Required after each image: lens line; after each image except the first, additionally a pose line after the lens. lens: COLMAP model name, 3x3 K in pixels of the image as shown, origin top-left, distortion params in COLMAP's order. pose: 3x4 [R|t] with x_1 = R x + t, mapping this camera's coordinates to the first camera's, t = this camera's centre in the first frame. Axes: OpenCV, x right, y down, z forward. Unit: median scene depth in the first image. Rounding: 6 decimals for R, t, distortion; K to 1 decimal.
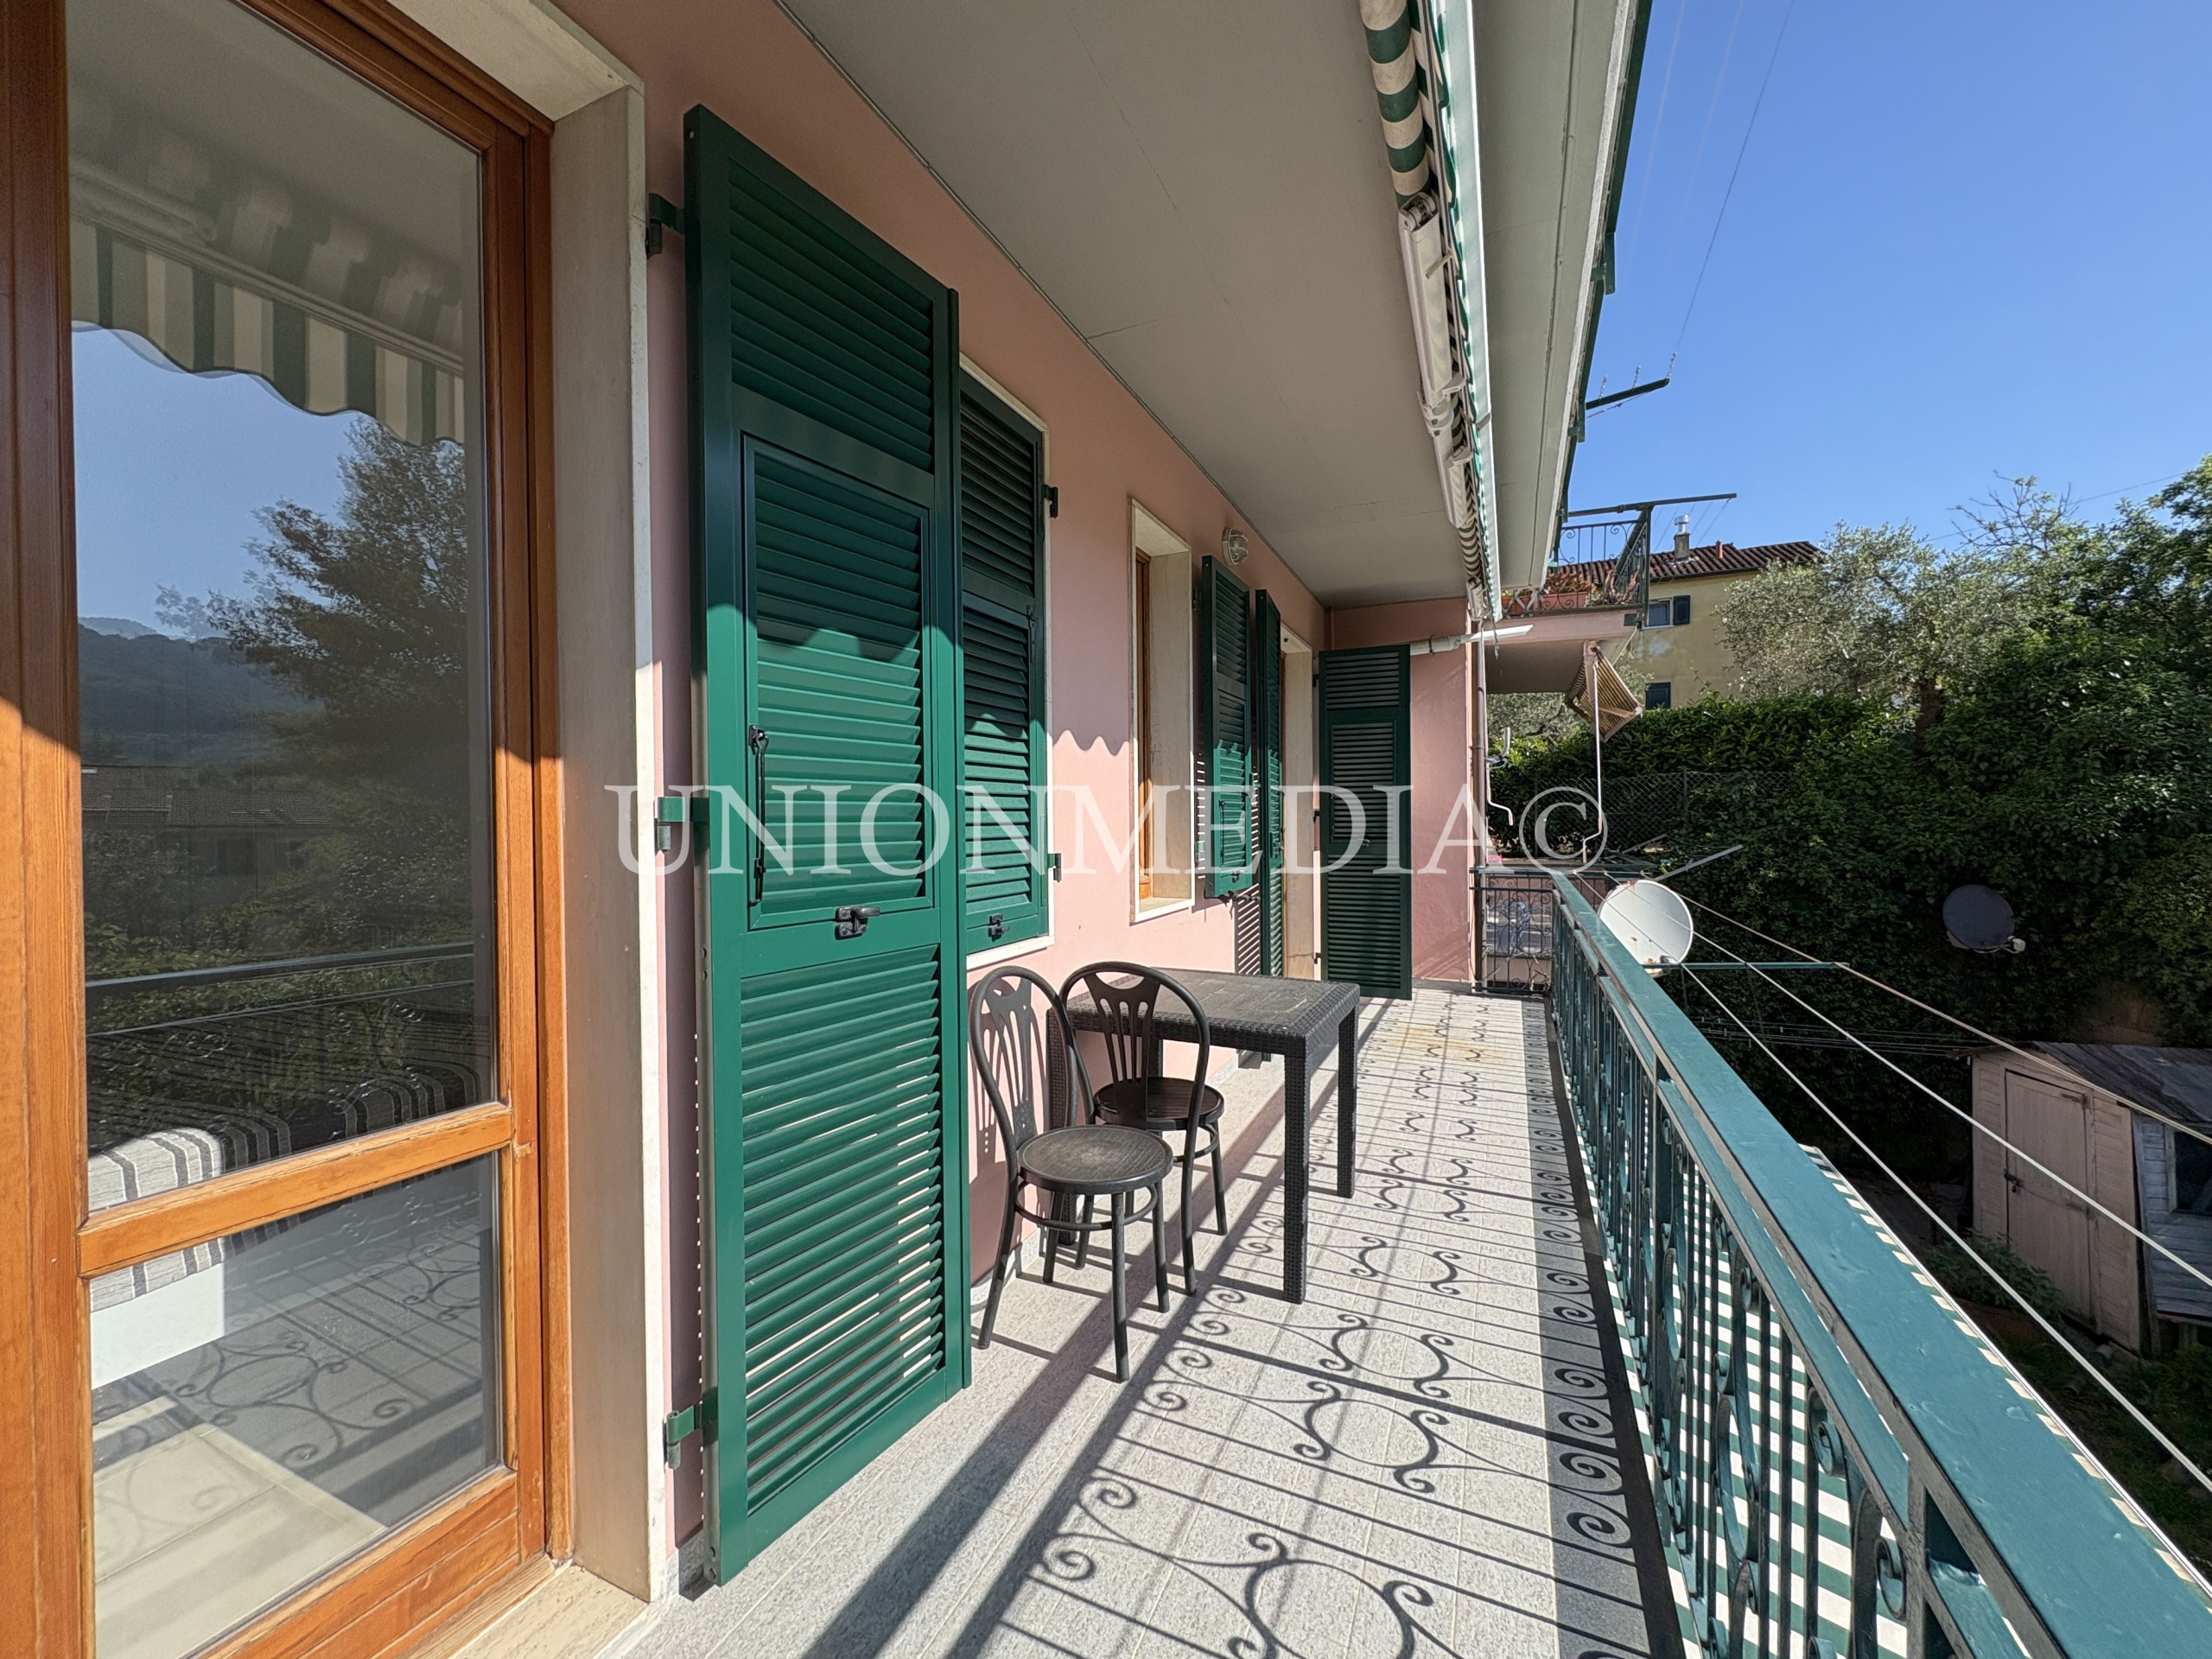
lens RADIAL K [[879.7, 0, 1121.7], [0, 879.7, 828.8], [0, 0, 1]] dist [-0.005494, 0.000995]
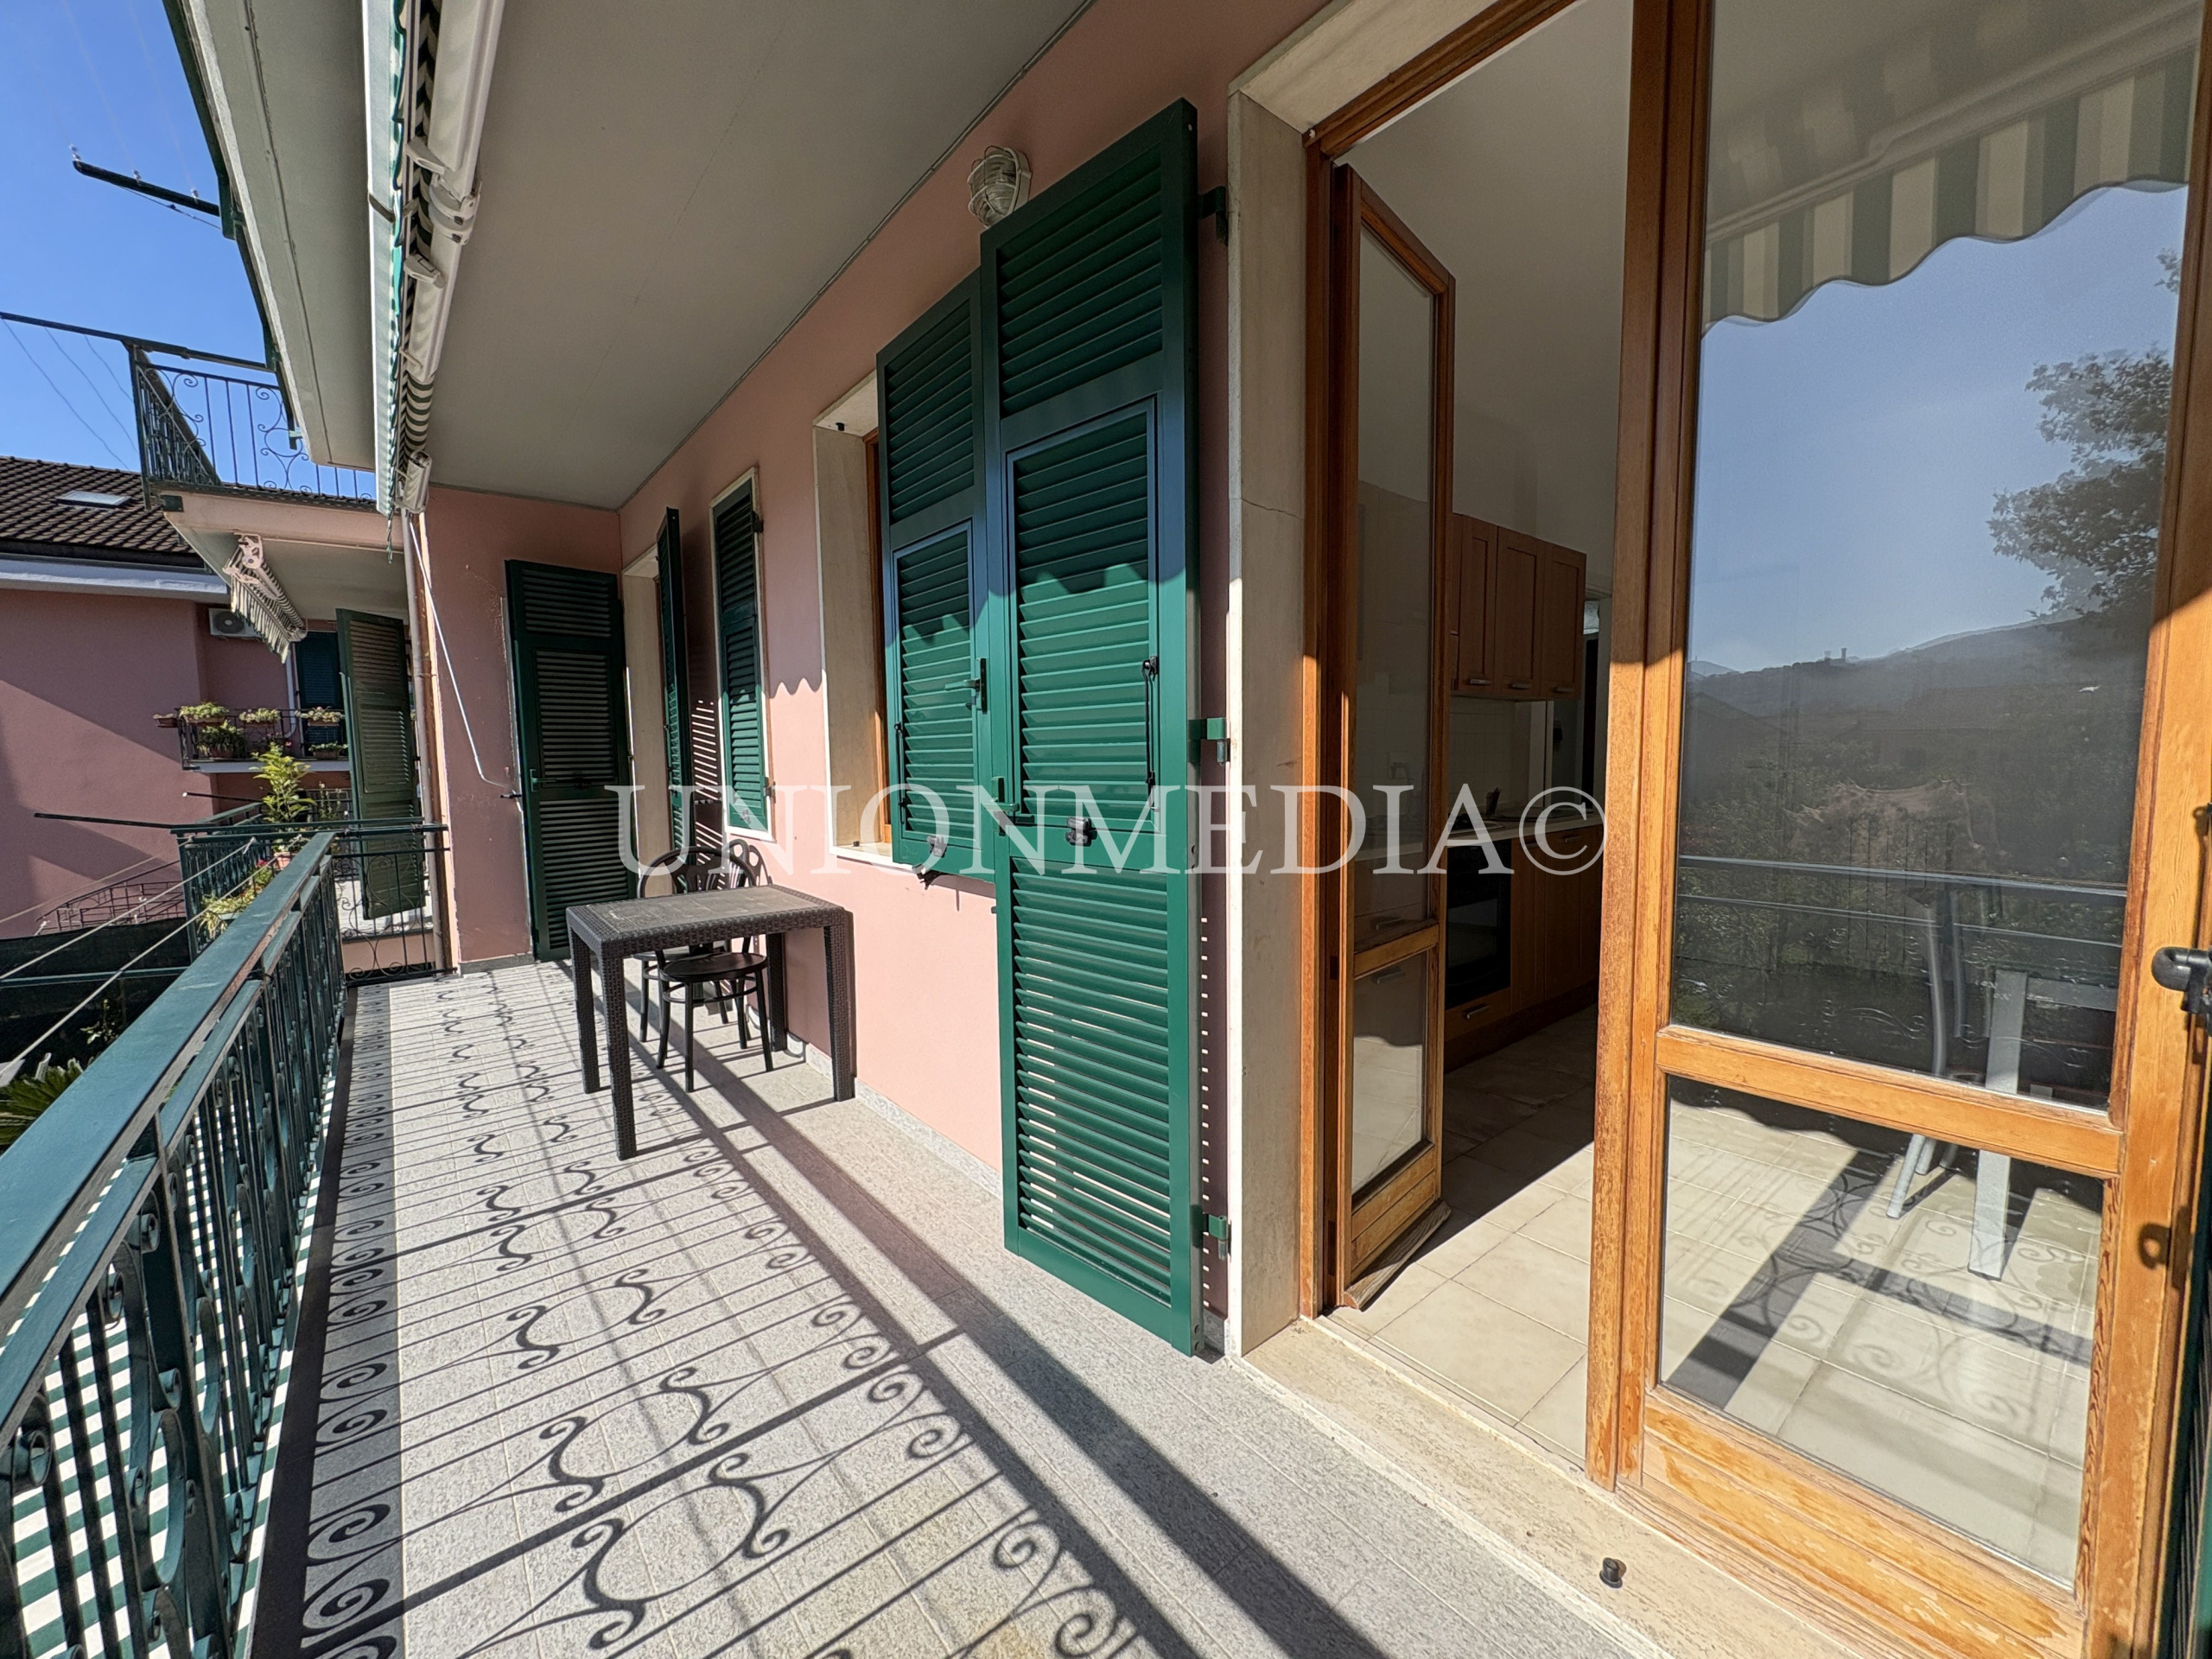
lens RADIAL K [[879.7, 0, 1118.7], [0, 879.7, 823.3], [0, 0, 1]] dist [-0.005494, 0.000995]
pose [[-0.443200, 0.095990, -0.891268, 0.824551], [0.014762, 0.994897, 0.099810, -0.026306], [0.896301, 0.031079, -0.442356, 1.871889]]
